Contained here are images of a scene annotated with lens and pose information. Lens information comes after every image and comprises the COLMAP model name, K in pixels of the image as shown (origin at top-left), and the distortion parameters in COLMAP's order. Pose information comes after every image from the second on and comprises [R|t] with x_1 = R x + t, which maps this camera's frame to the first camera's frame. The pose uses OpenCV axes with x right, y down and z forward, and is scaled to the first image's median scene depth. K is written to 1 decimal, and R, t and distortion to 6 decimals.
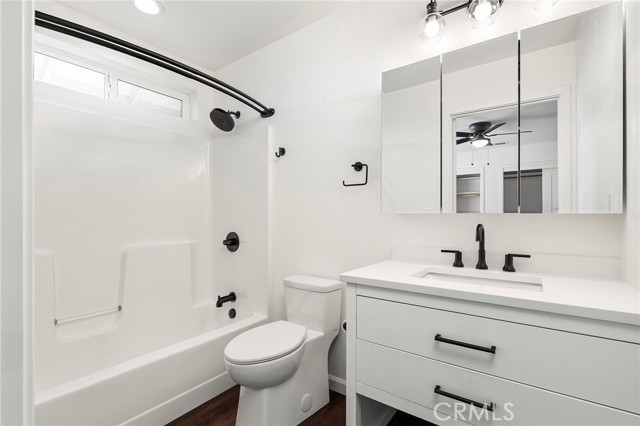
lens RADIAL K [[294.7, 0, 320.0], [0, 294.7, 213.0], [0, 0, 1]] dist [-0.001062, 0.000292]
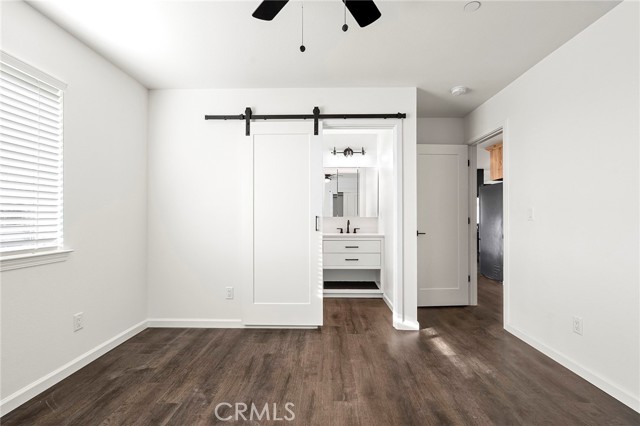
lens RADIAL K [[289.1, 0, 320.0], [0, 289.1, 213.0], [0, 0, 1]] dist [-0.000358, -0.000074]
pose [[0.829316, 0.008030, 0.558722, -1.046025], [-0.002098, 0.999934, -0.011256, -0.004252], [-0.558776, 0.008163, 0.829279, -1.051686]]
